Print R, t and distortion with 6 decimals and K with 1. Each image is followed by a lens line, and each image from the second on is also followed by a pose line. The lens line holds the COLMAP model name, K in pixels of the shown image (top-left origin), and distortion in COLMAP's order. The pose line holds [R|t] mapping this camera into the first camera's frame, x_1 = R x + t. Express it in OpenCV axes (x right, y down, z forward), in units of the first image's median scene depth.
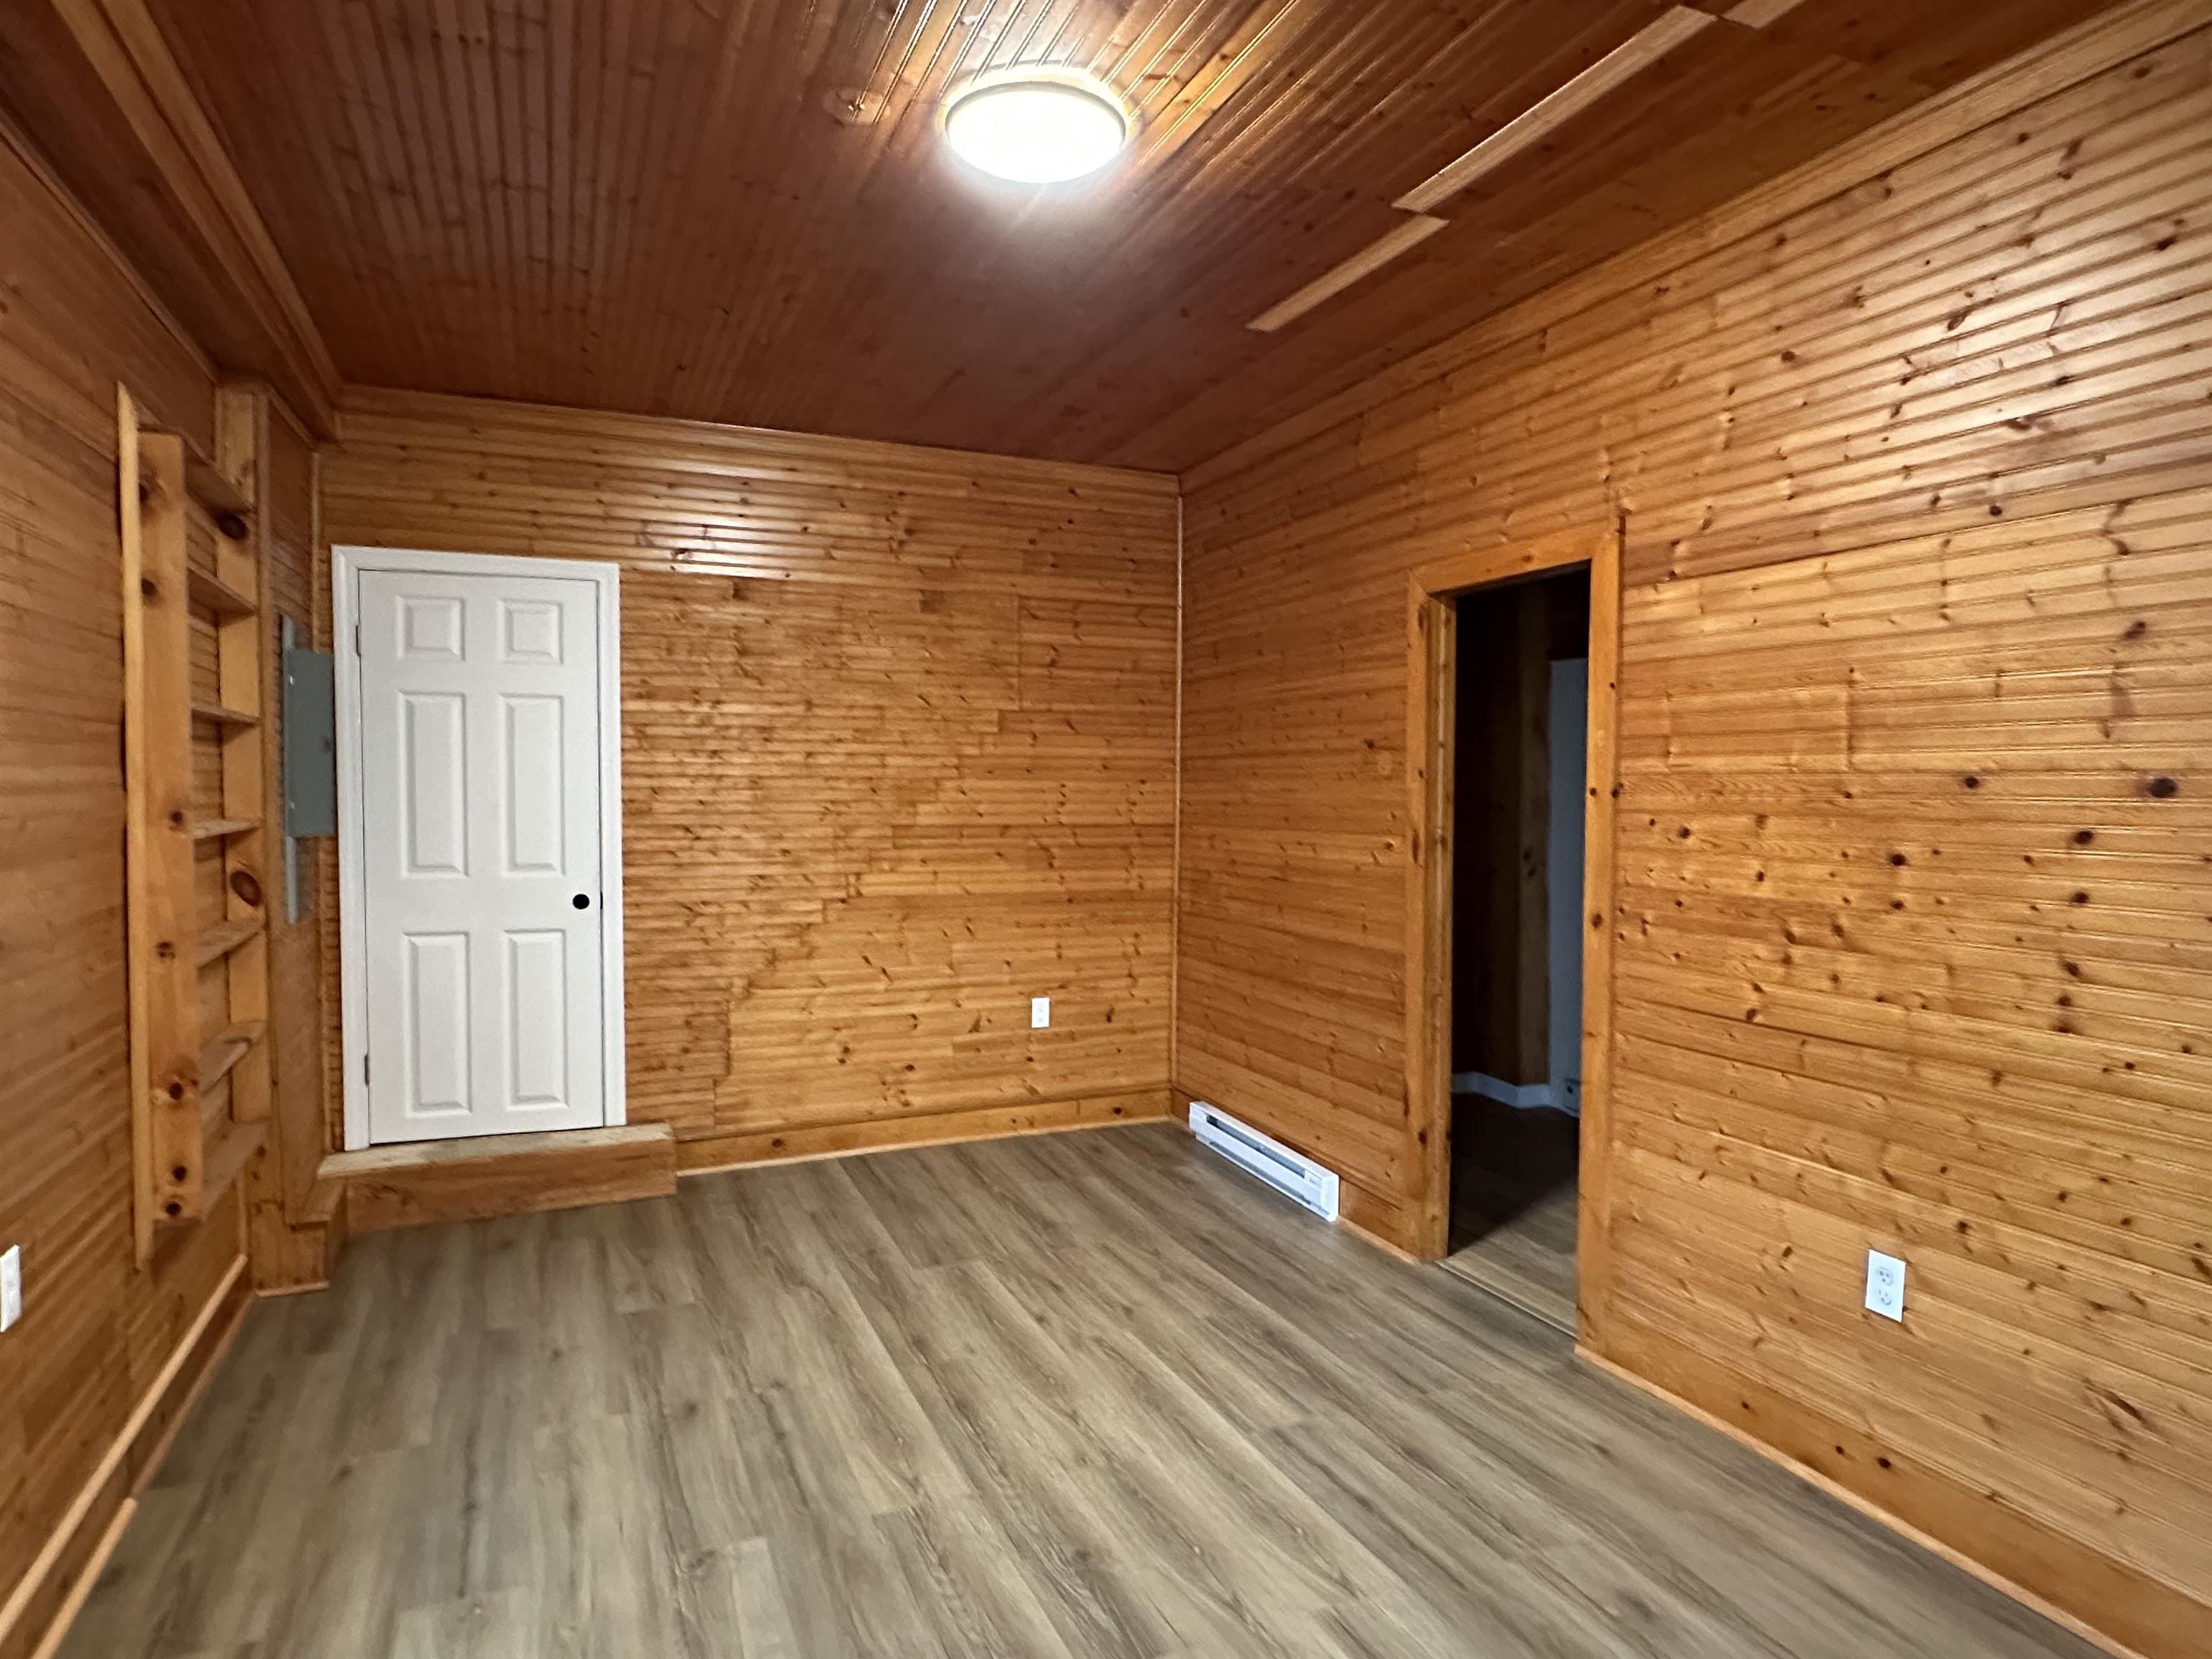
lens RADIAL K [[1297.3, 0, 1108.8], [0, 1297.3, 830.0], [0, 0, 1]] dist [0.018277, -0.000794]
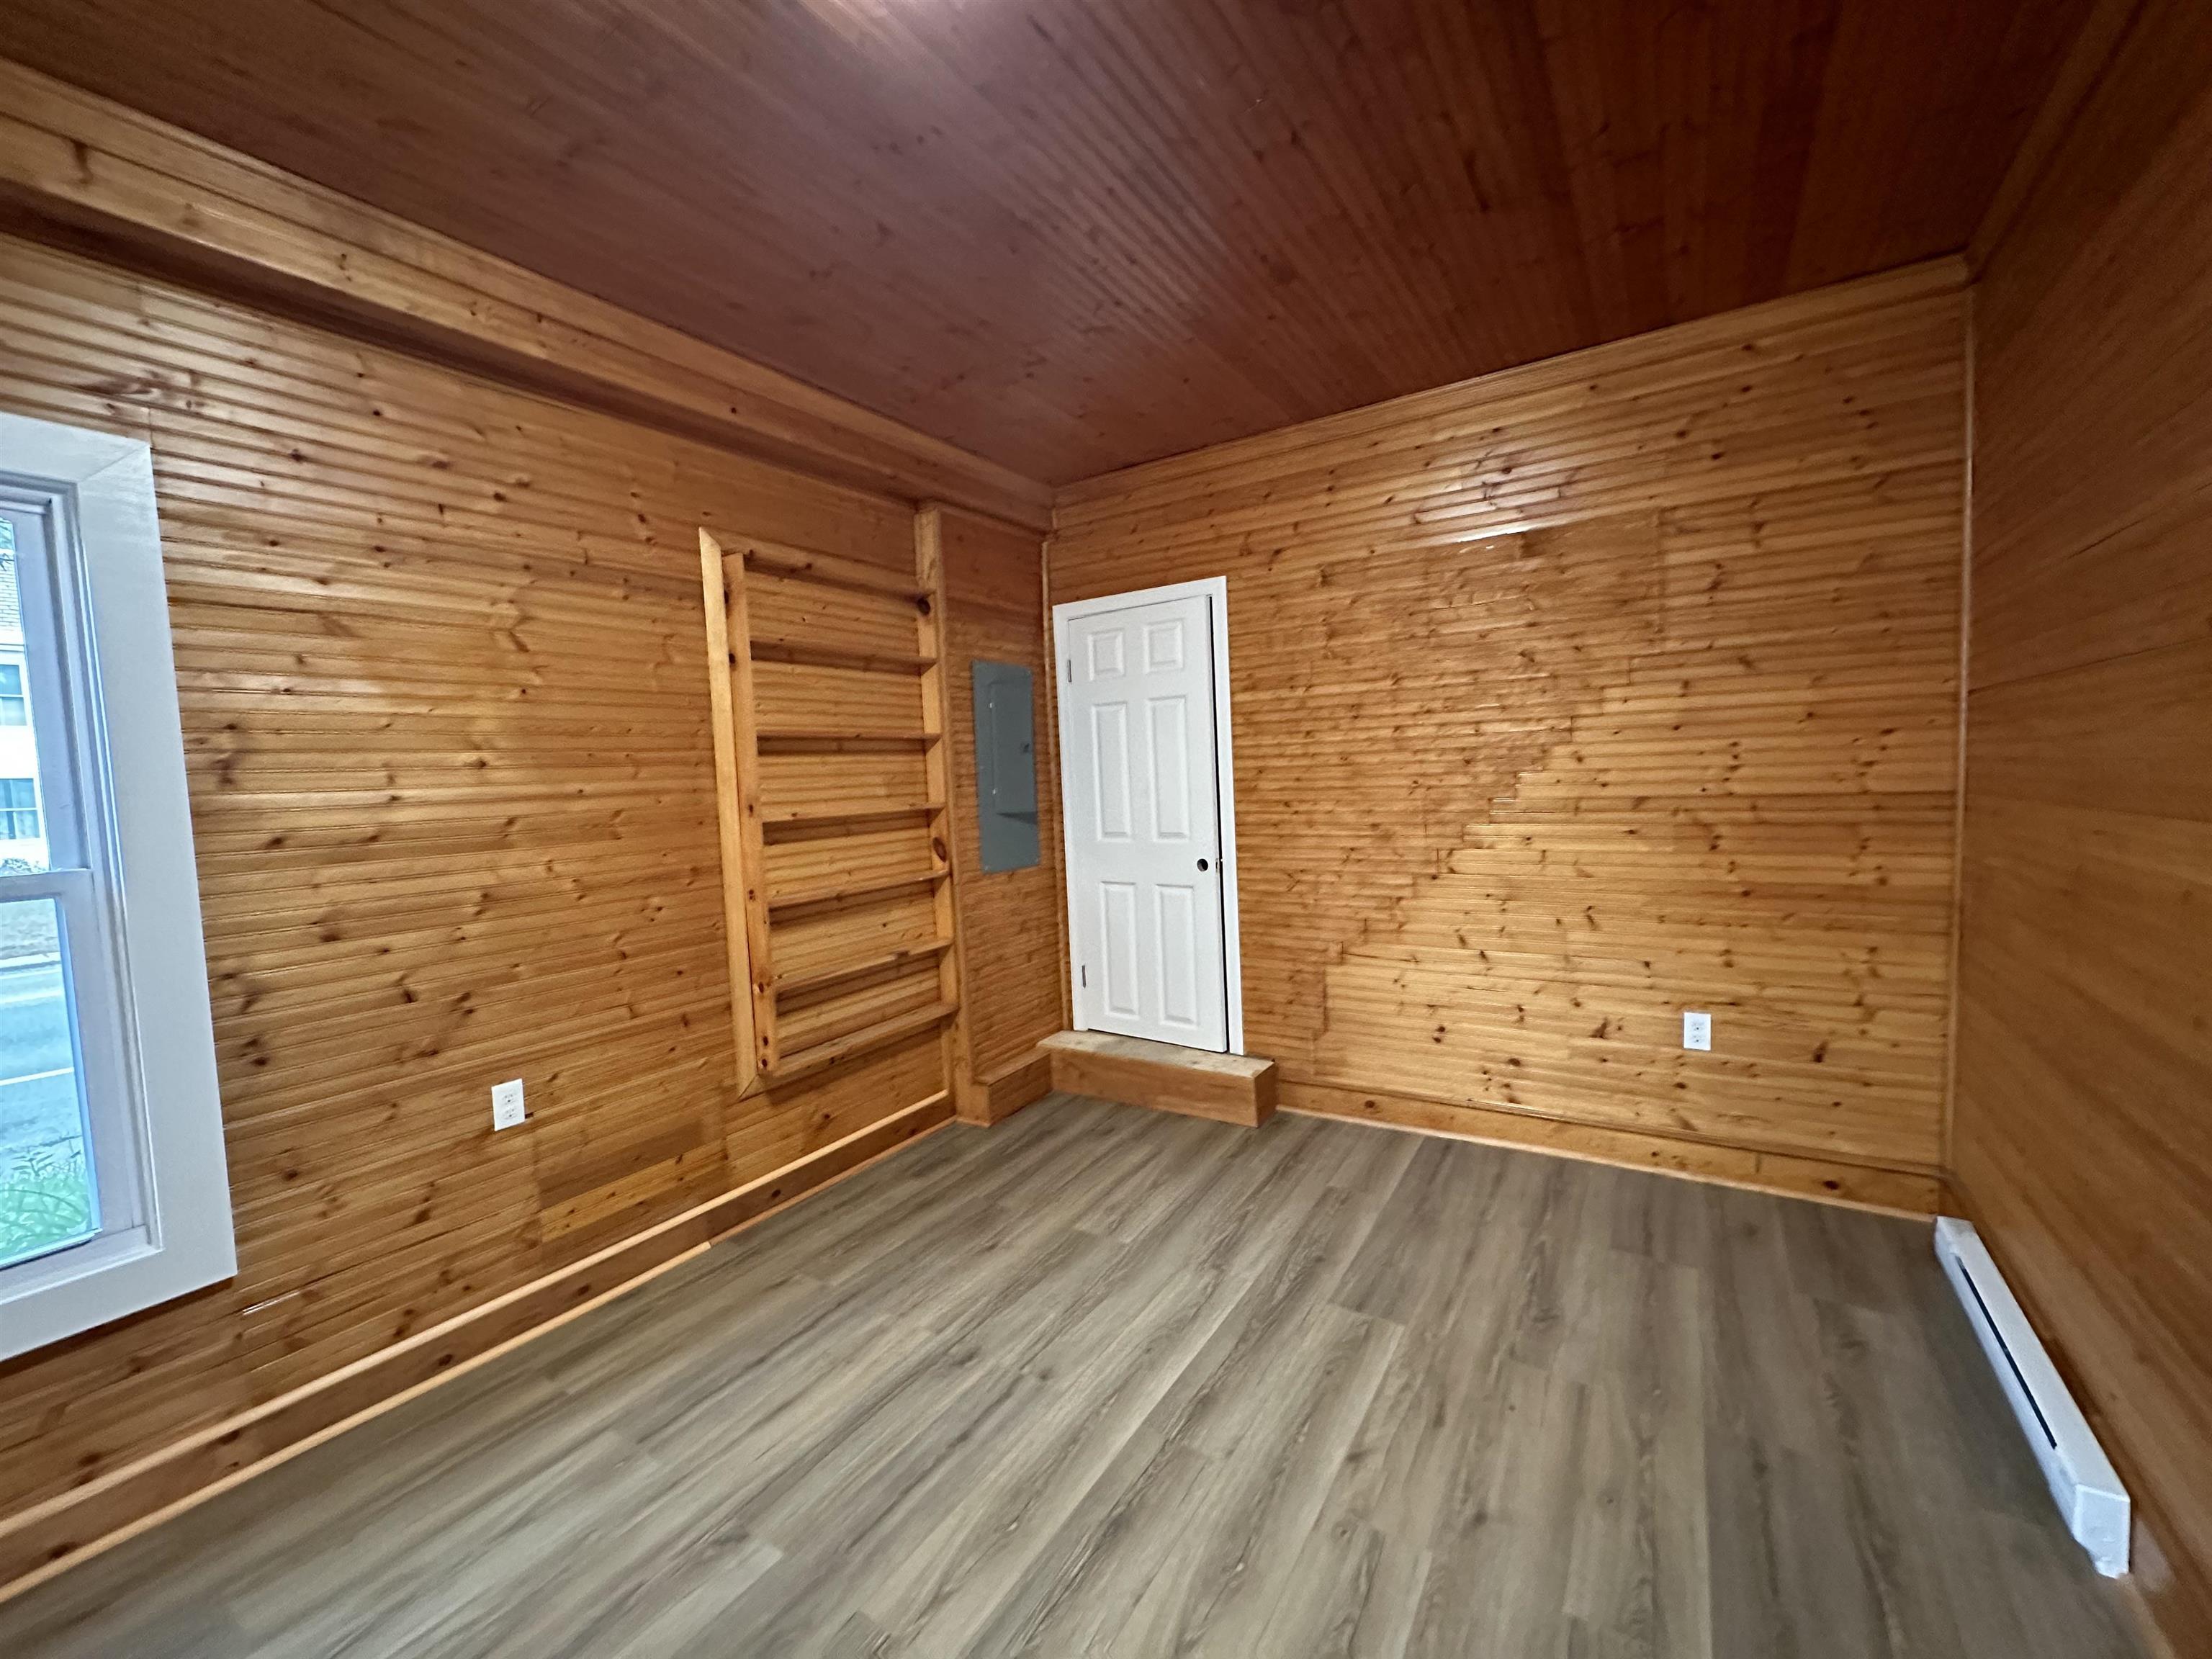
lens RADIAL K [[887.5, 0, 1108.7], [0, 887.5, 827.9], [0, 0, 1]] dist [0.004215, -0.000046]
pose [[0.562142, 0.023508, -0.826707, 0.215400], [0.015394, 0.999125, 0.038879, -0.012158], [0.826898, -0.034582, 0.561288, 0.444904]]
